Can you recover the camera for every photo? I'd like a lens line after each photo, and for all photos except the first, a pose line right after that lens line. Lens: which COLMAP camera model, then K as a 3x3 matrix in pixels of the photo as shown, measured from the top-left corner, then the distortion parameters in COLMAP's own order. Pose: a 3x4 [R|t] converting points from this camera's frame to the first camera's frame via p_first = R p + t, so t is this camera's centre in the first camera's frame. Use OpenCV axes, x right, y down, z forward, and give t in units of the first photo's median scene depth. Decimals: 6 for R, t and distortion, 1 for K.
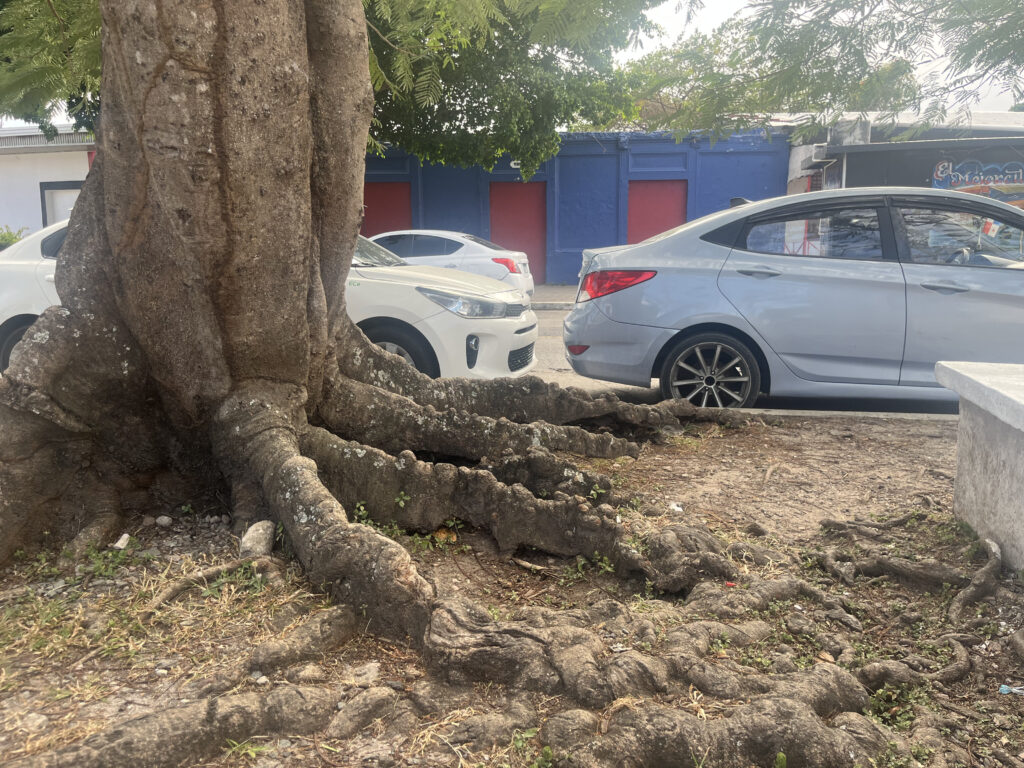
lens RADIAL K [[773.3, 0, 514.5], [0, 773.3, 379.7], [0, 0, 1]] dist [0.051979, -0.044479]
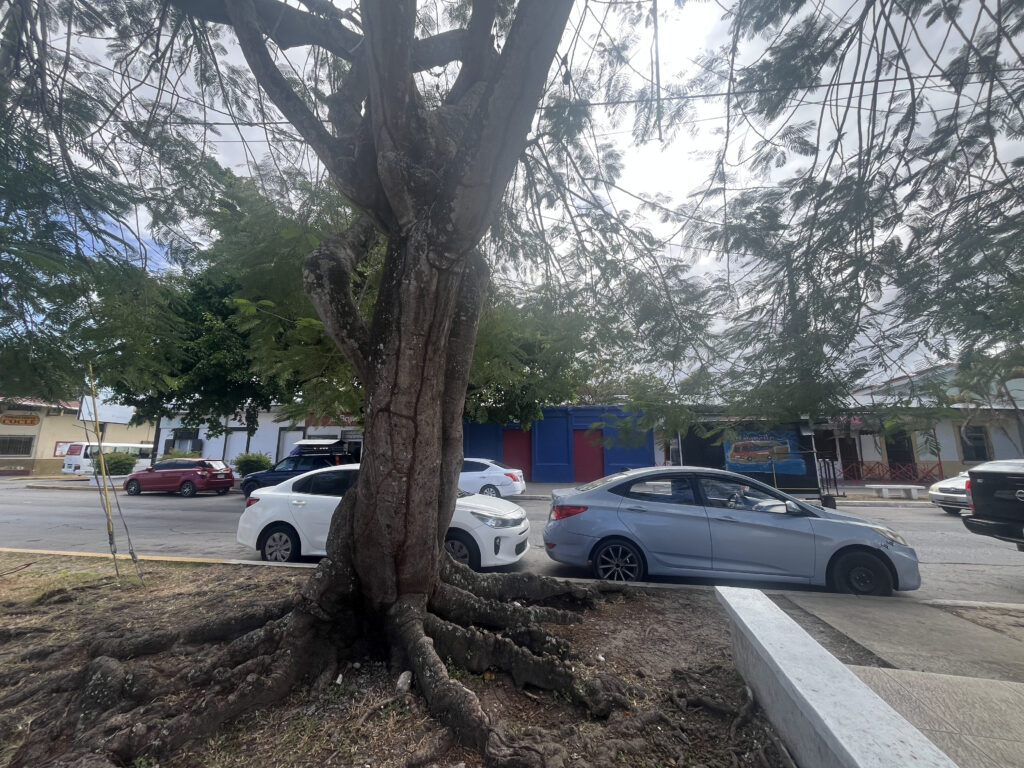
lens RADIAL K [[413.3, 0, 508.7], [0, 413.3, 383.0], [0, 0, 1]] dist [0.002161, 0.001811]
pose [[0.999885, 0.007266, -0.013333, -0.032286], [-0.011221, 0.945153, -0.326436, -0.194816], [0.010229, 0.326548, 0.945125, -0.326267]]
